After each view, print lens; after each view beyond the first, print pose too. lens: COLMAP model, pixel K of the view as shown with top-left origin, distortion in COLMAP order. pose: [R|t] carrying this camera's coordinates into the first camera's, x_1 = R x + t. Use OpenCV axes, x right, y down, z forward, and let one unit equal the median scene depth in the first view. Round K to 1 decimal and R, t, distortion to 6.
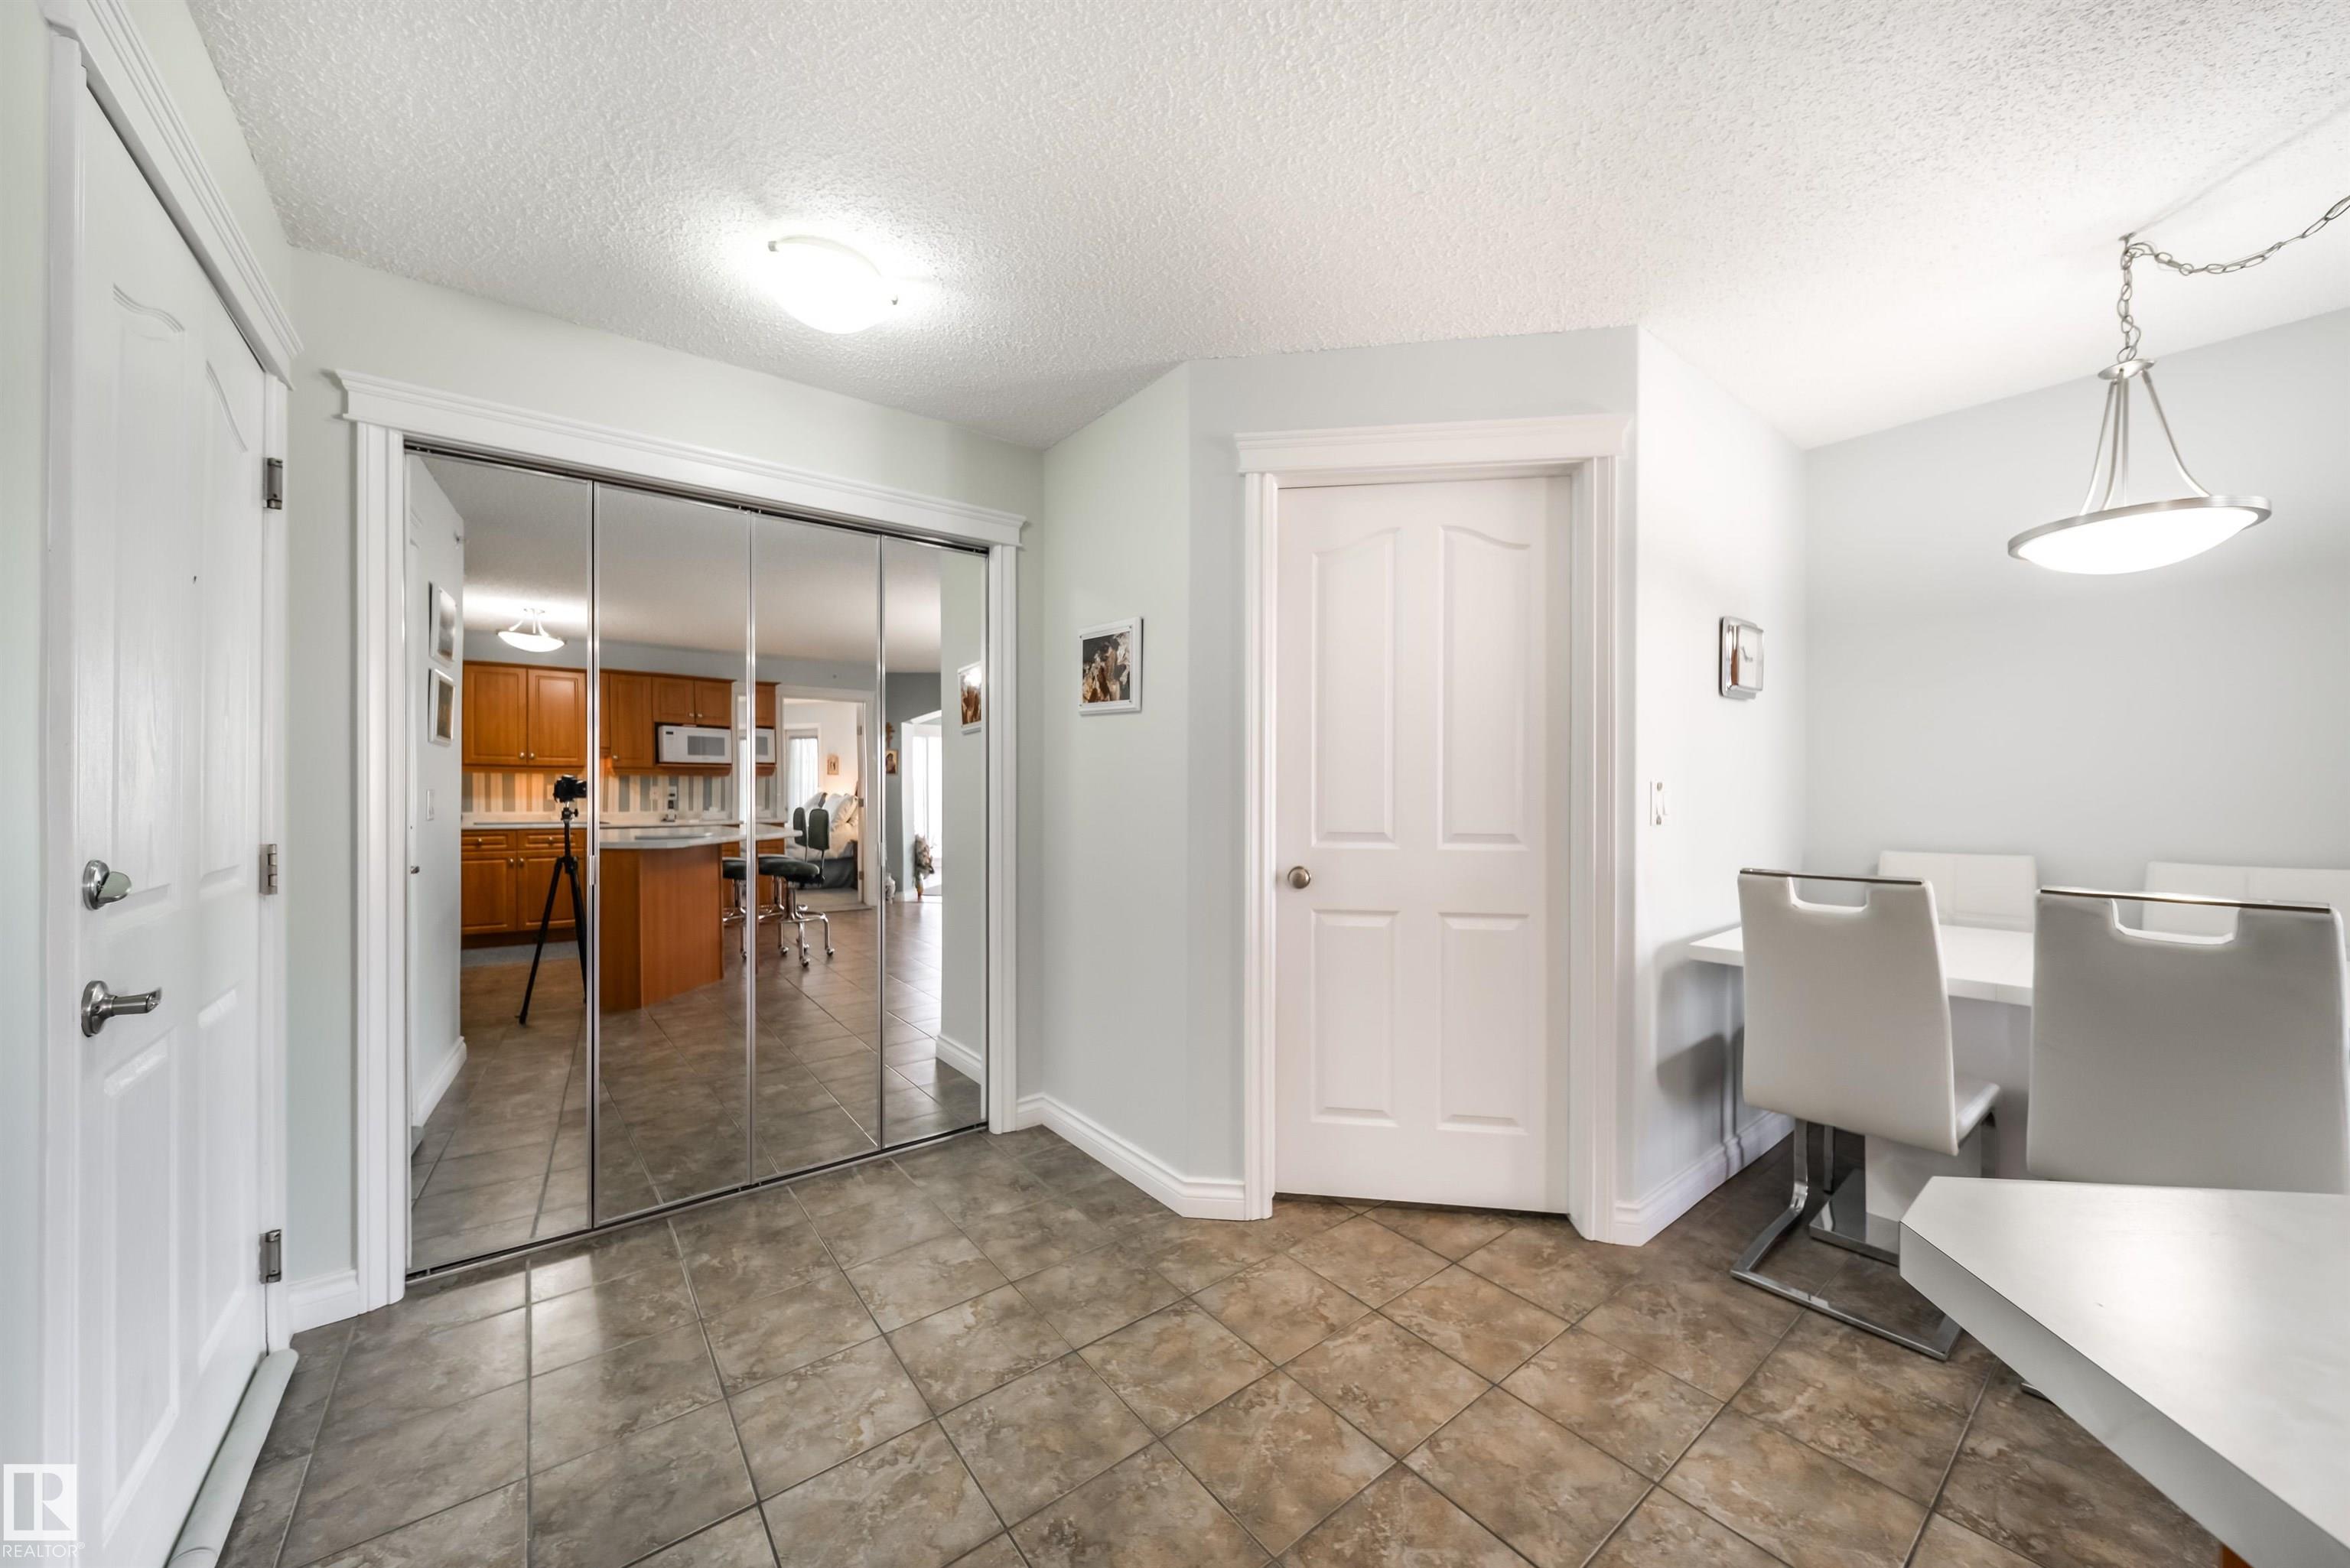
lens RADIAL K [[830.6, 0, 1191.1], [0, 830.6, 784.0], [0, 0, 1]] dist [0.003006, -0.001215]
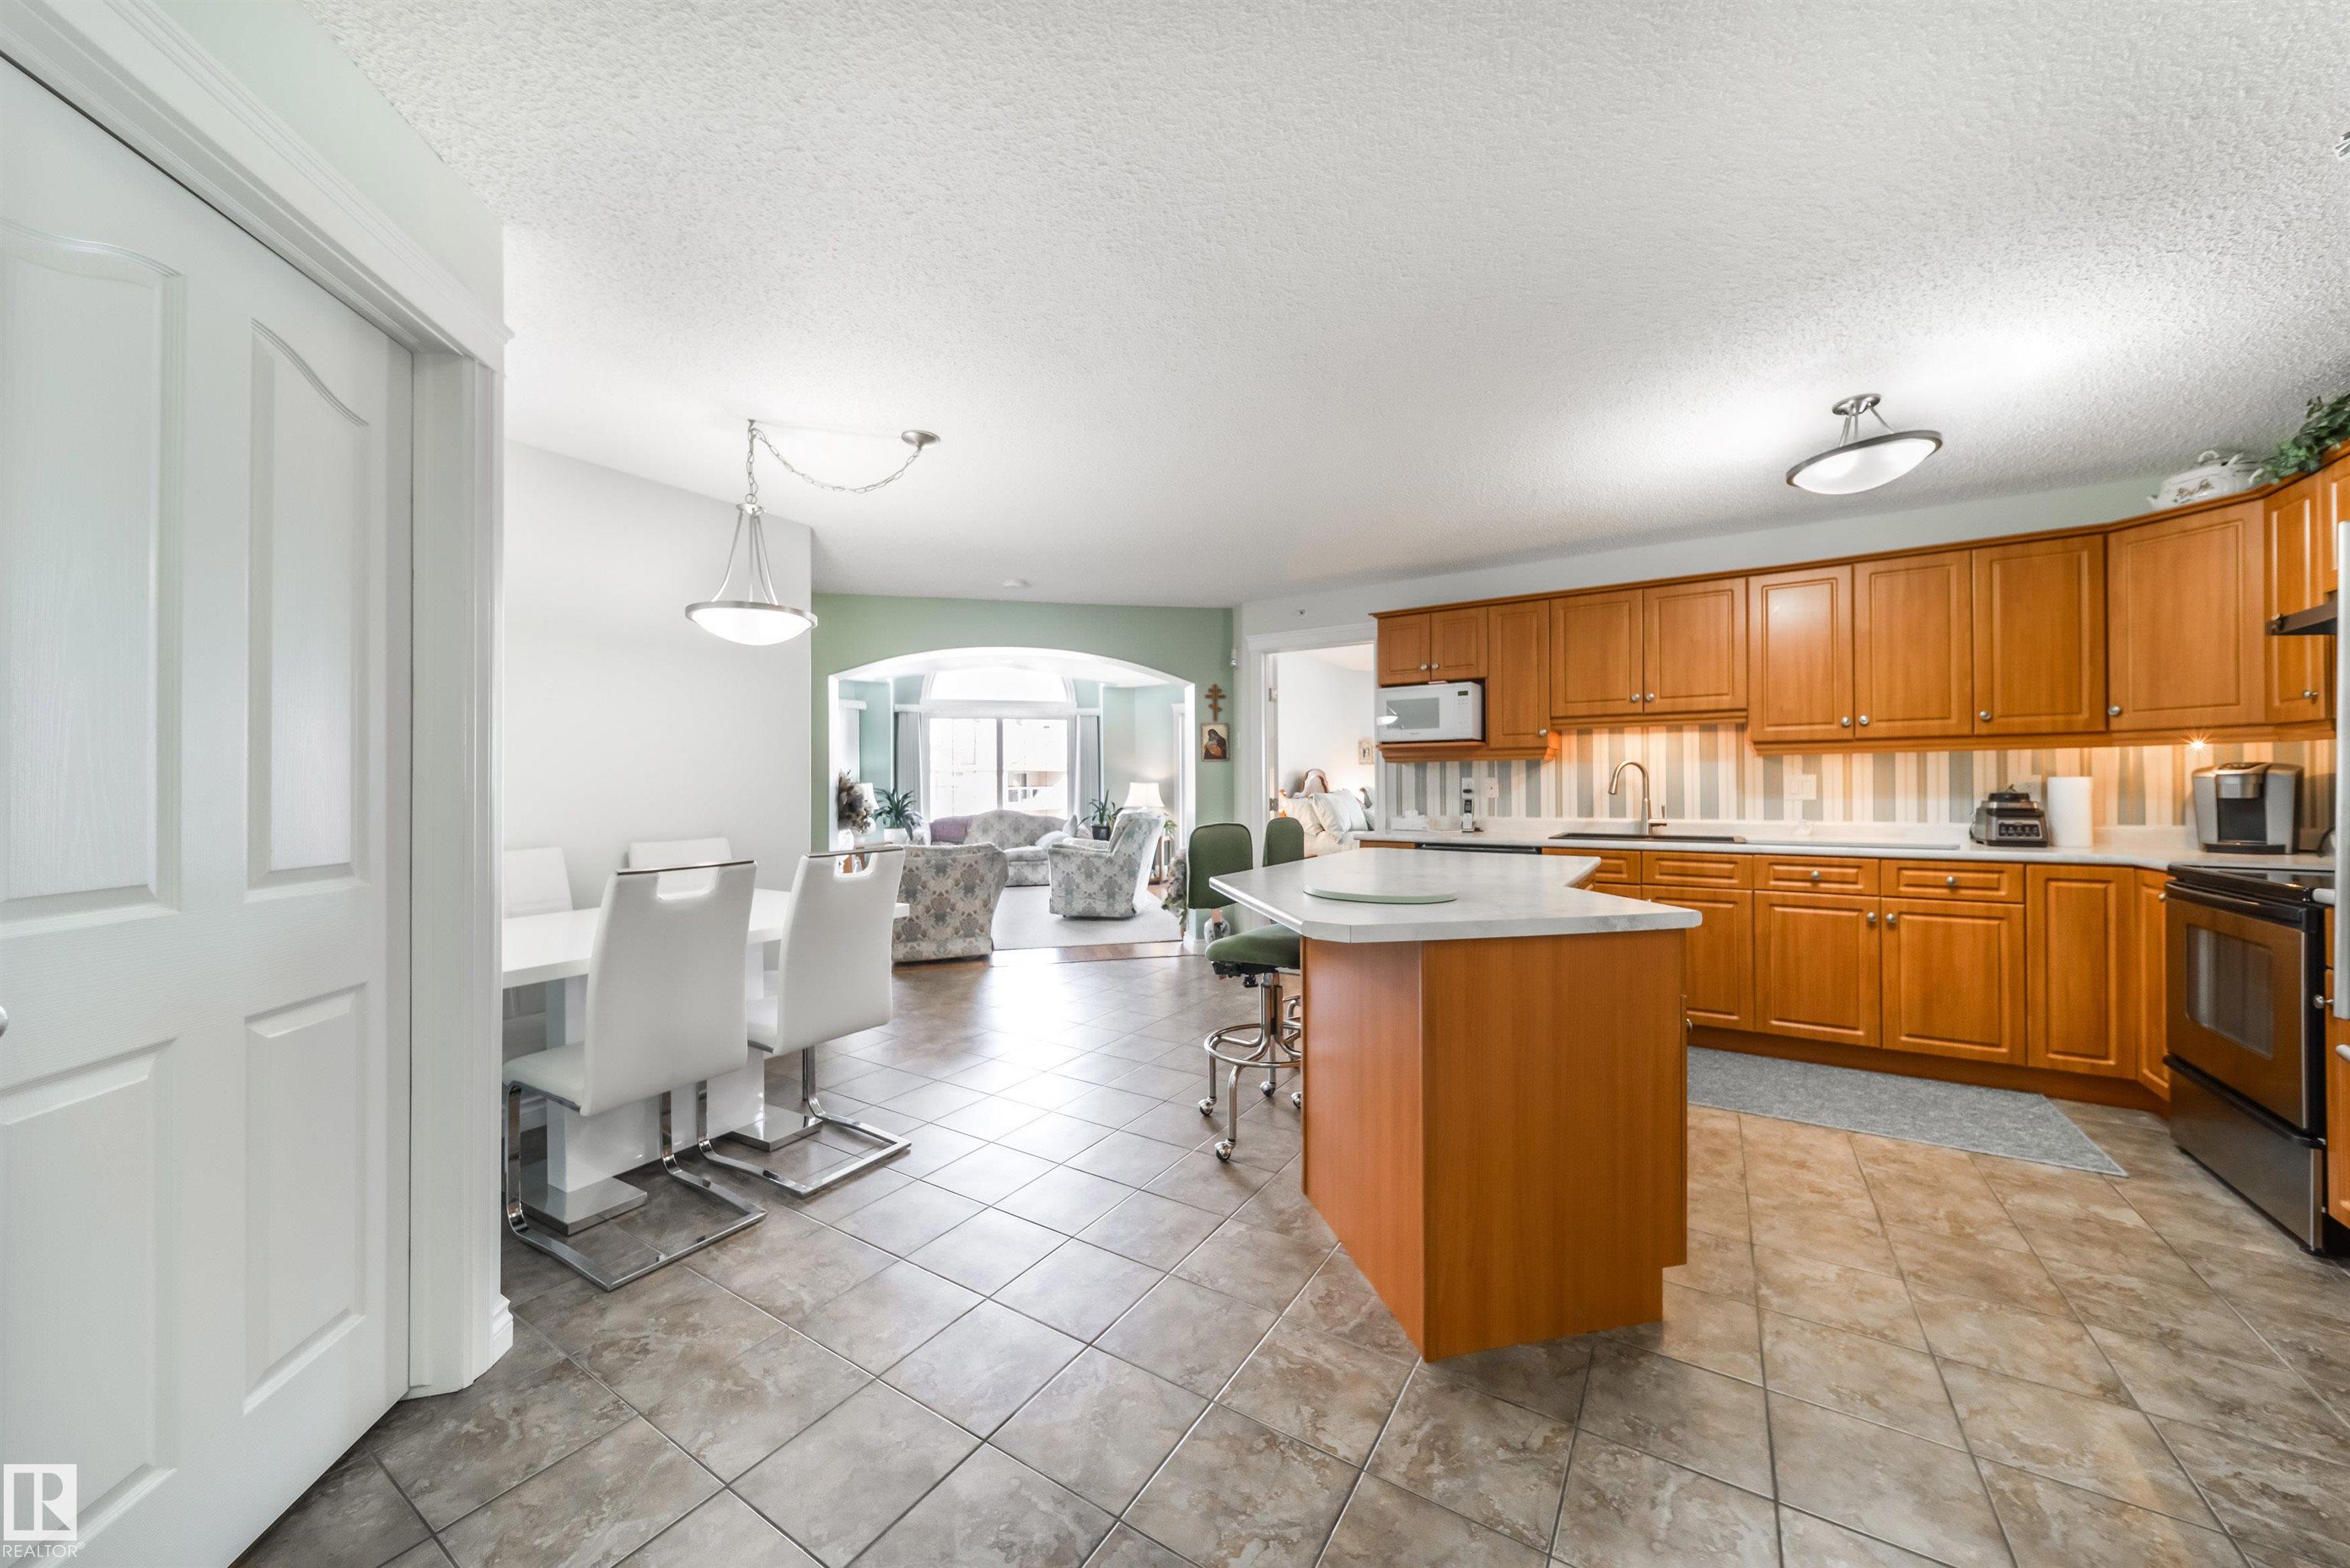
lens RADIAL K [[830.6, 0, 1185.0], [0, 830.6, 781.5], [0, 0, 1]] dist [0.003006, -0.001215]
pose [[-0.336549, 0.007423, 0.941637, -0.421872], [0.000037, 0.999969, -0.007870, 0.003321], [-0.941666, -0.002614, -0.336539, 0.591862]]
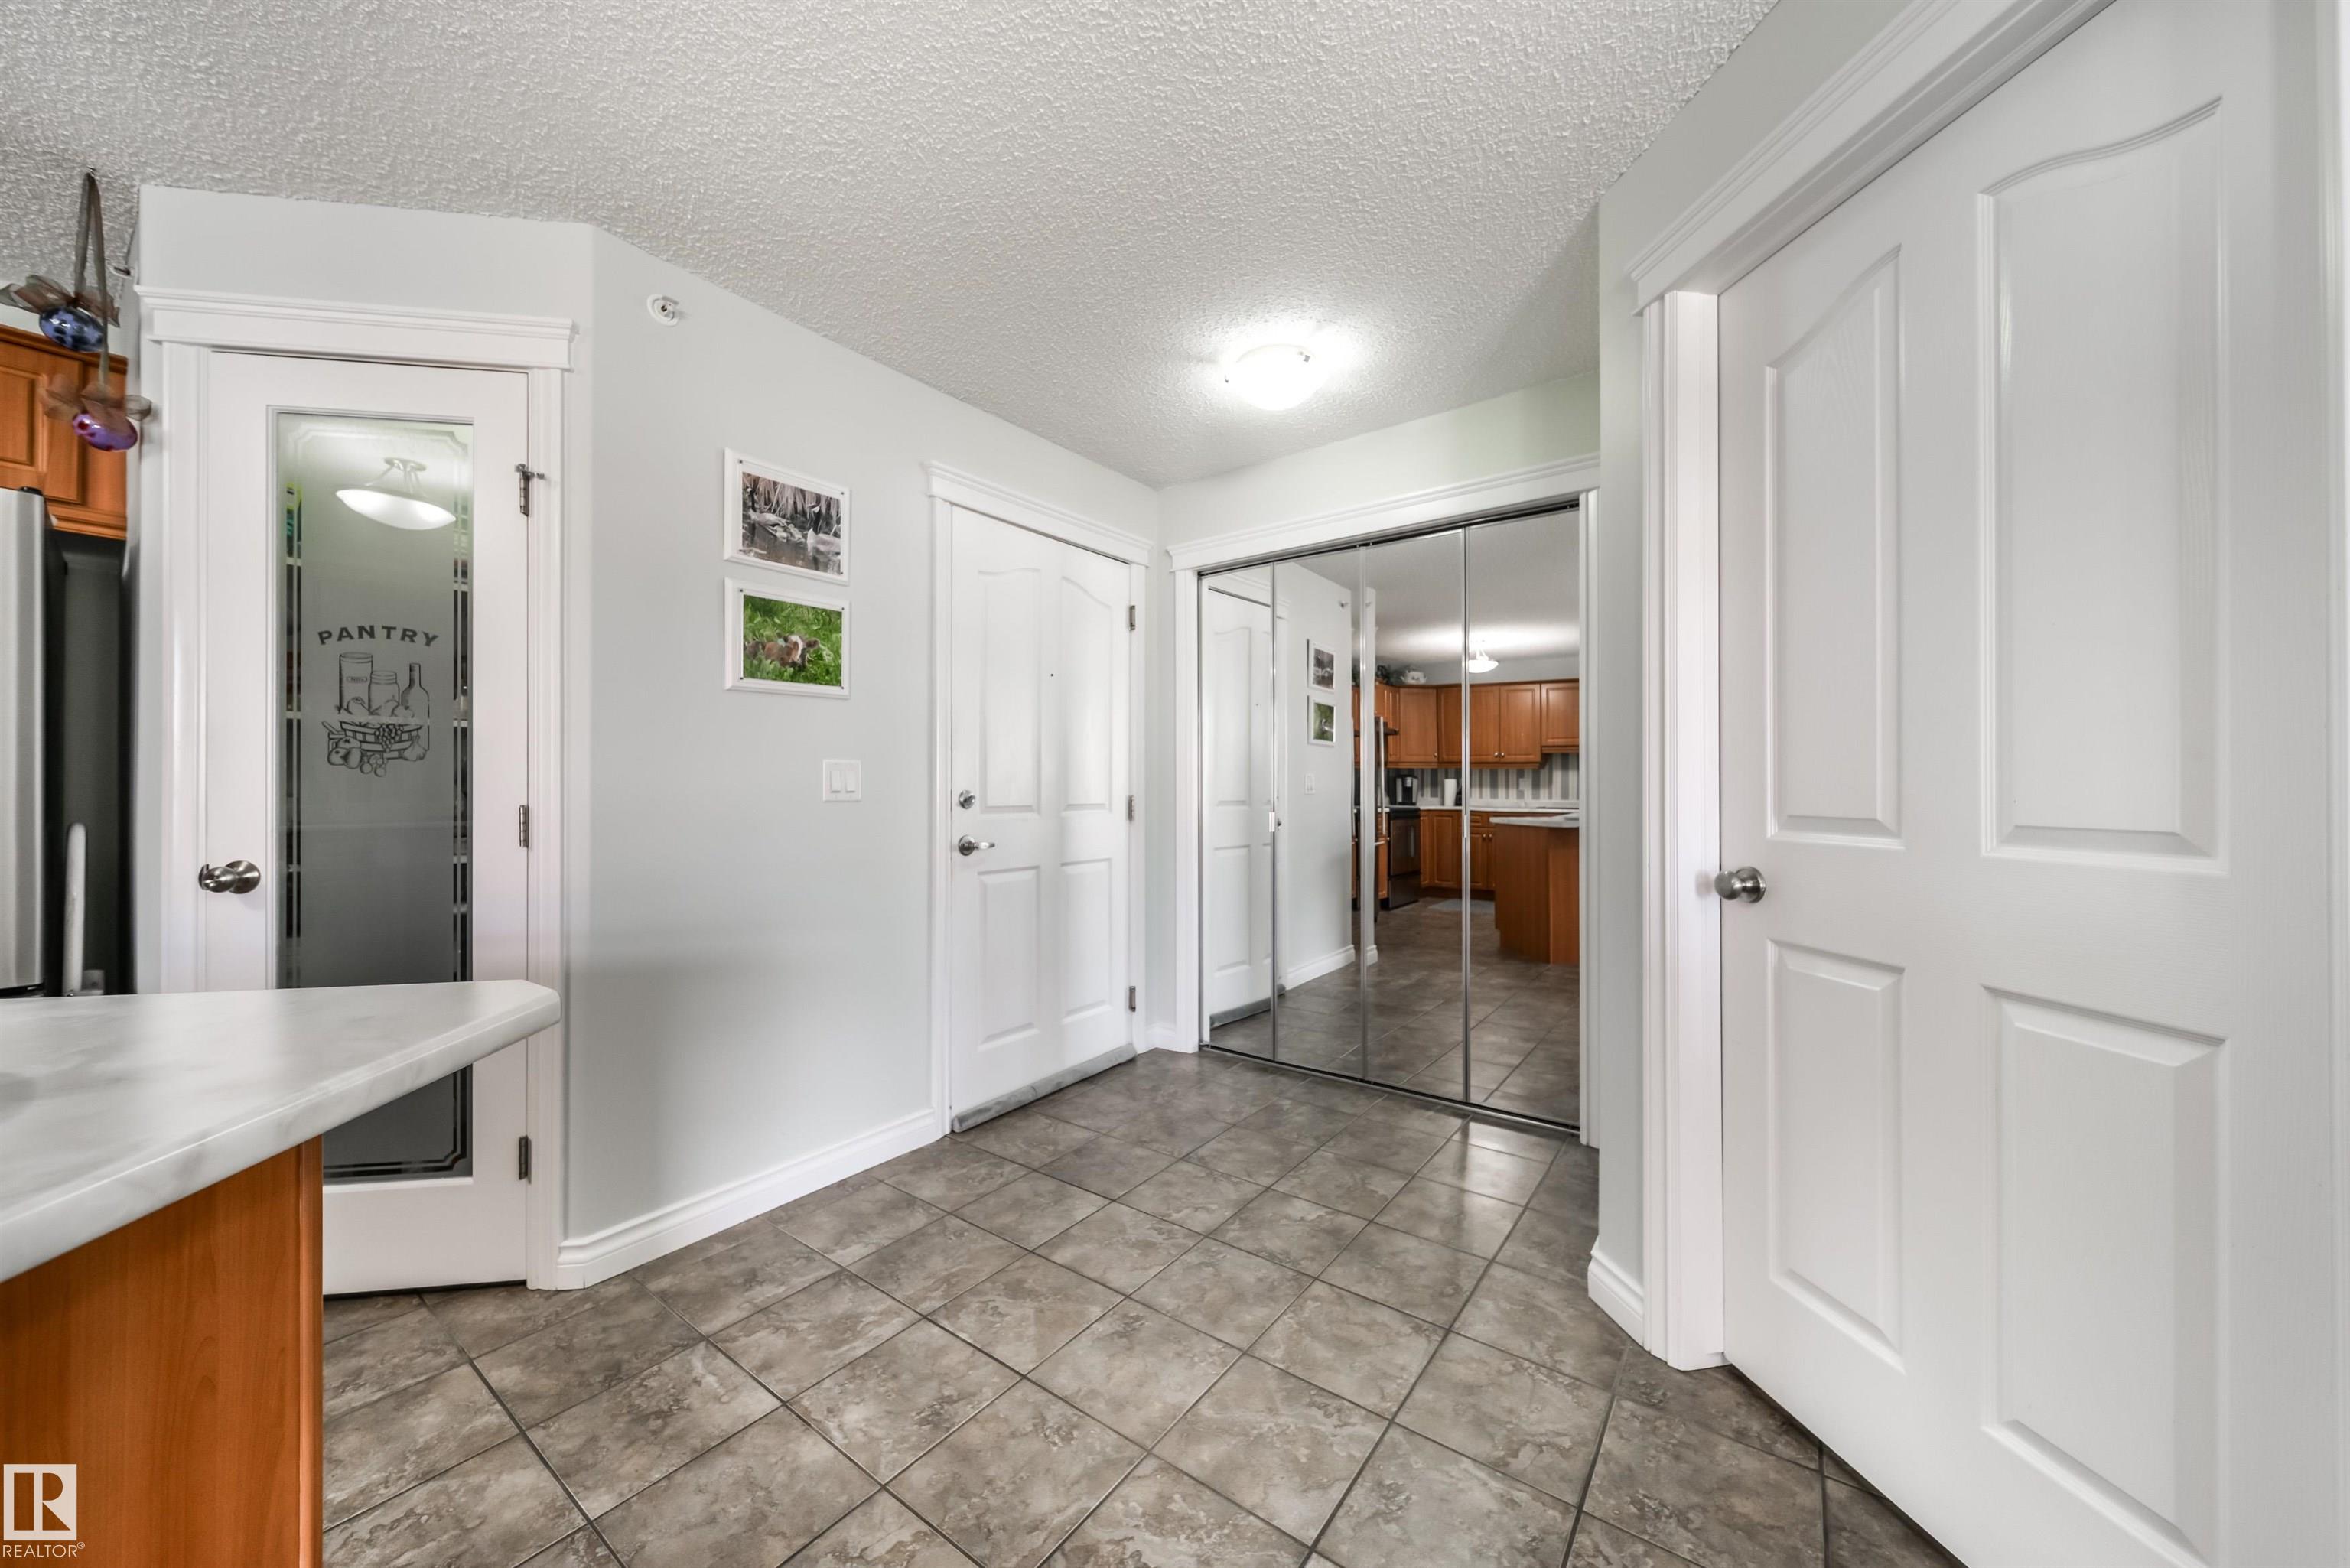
lens RADIAL K [[830.6, 0, 1180.6], [0, 830.6, 783.7], [0, 0, 1]] dist [0.003006, -0.001215]
pose [[0.270117, -0.002576, -0.962824, 0.629940], [0.004873, 0.999987, -0.001309, 0.033535], [0.962815, -0.004338, 0.270126, 0.407090]]
